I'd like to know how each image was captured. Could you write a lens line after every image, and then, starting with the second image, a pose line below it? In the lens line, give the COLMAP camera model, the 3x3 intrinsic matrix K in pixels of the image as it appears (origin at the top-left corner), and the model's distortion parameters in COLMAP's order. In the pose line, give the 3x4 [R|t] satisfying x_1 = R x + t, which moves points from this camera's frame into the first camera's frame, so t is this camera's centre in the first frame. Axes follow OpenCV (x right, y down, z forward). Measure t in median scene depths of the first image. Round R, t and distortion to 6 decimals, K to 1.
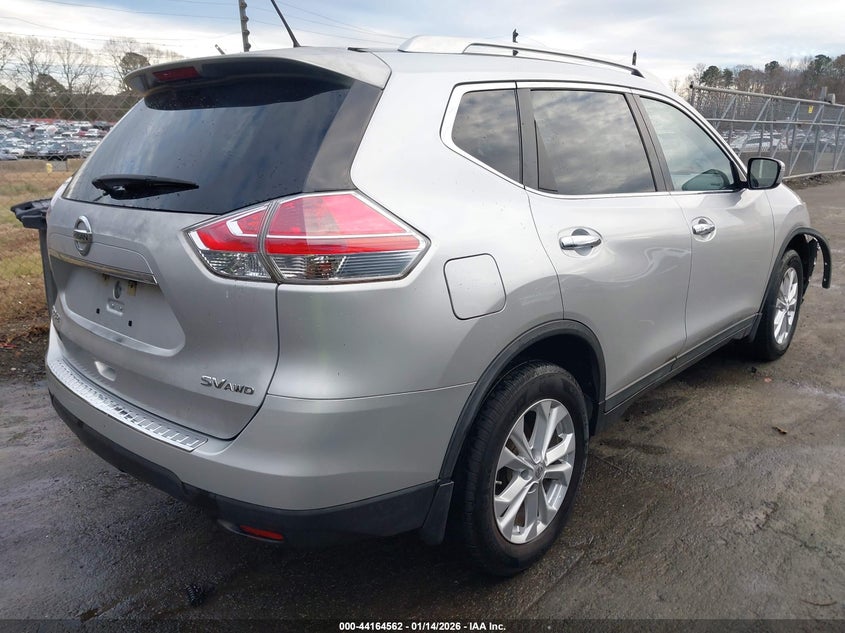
lens RADIAL K [[649.6, 0, 418.6], [0, 649.6, 315.2], [0, 0, 1]] dist [-0.010091, 0.002949]
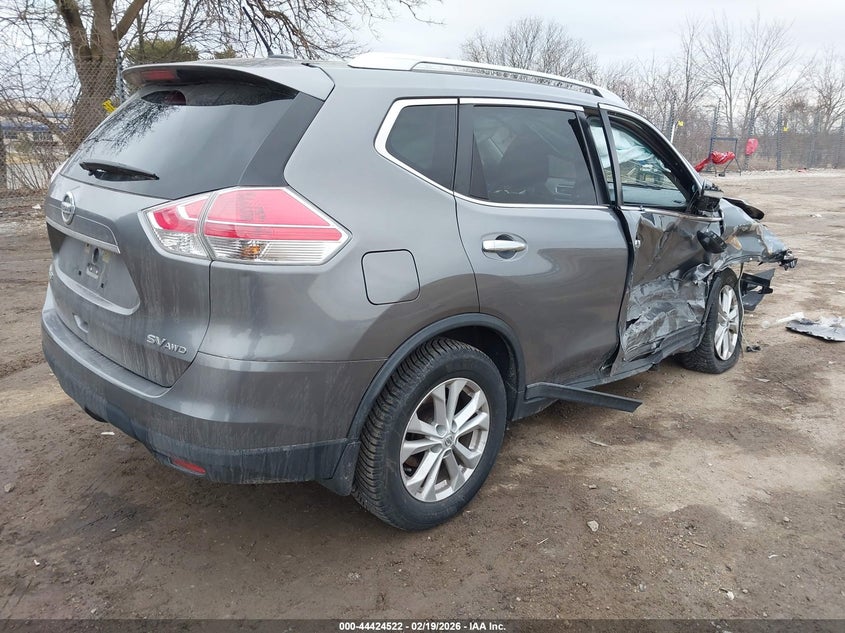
lens RADIAL K [[649.6, 0, 418.6], [0, 649.6, 315.2], [0, 0, 1]] dist [-0.010091, 0.002949]
pose [[0.993932, 0.083543, -0.071553, 0.219312], [-0.082602, 0.996454, 0.016020, 0.000244], [0.072638, -0.010012, 0.997308, -0.139733]]
